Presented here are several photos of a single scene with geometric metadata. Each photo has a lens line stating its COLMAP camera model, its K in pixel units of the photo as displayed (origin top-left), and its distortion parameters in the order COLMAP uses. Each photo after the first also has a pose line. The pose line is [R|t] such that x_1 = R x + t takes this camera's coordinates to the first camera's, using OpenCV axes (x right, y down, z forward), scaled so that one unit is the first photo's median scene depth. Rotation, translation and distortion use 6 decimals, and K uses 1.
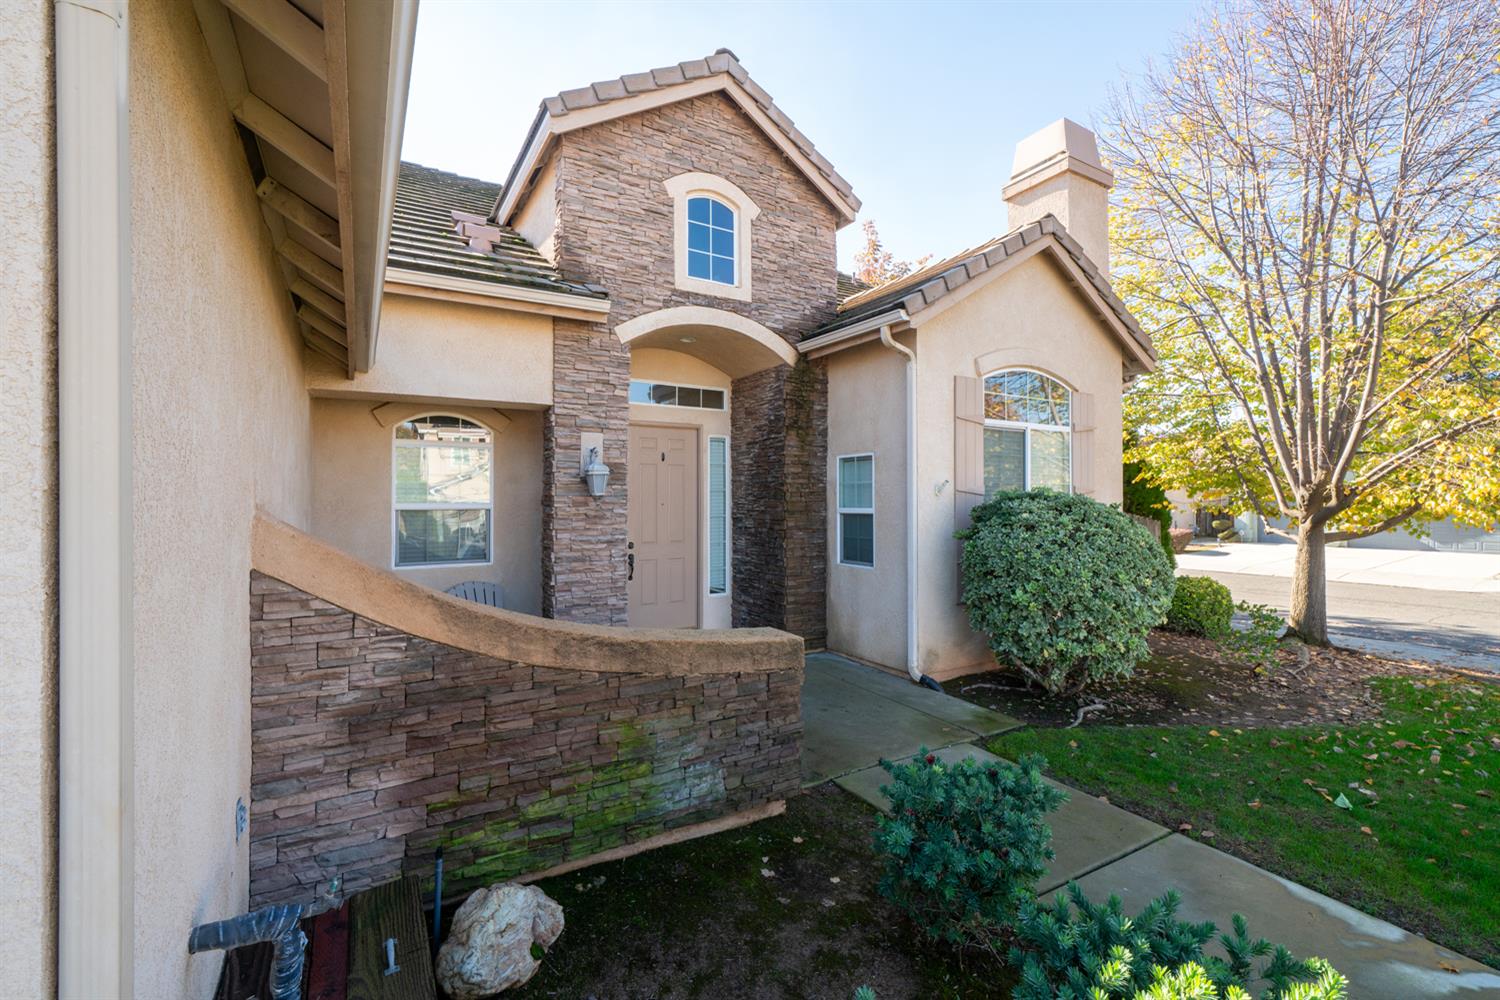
lens RADIAL K [[678.0, 0, 771.8], [0, 678.0, 494.4], [0, 0, 1]] dist [0.009720, -0.010033]
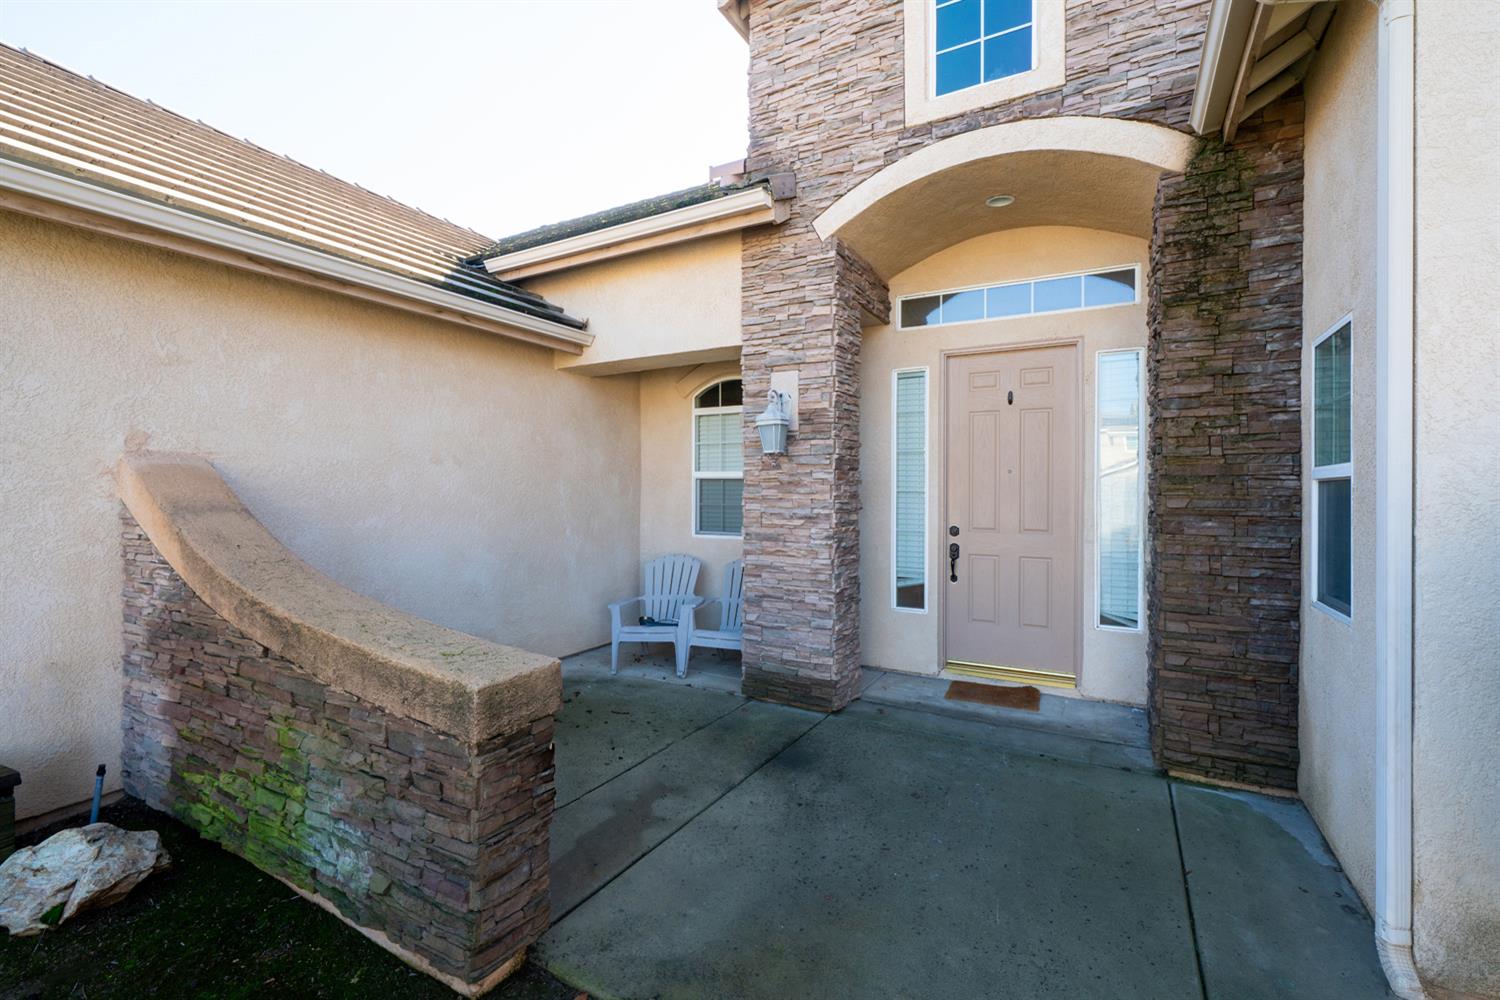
lens RADIAL K [[678.0, 0, 771.8], [0, 678.0, 494.4], [0, 0, 1]] dist [0.009720, -0.010033]
pose [[0.438978, 0.003133, -0.898492, 0.401071], [0.002550, 0.999986, 0.004733, 0.041252], [0.898494, -0.004368, 0.438964, 0.641377]]
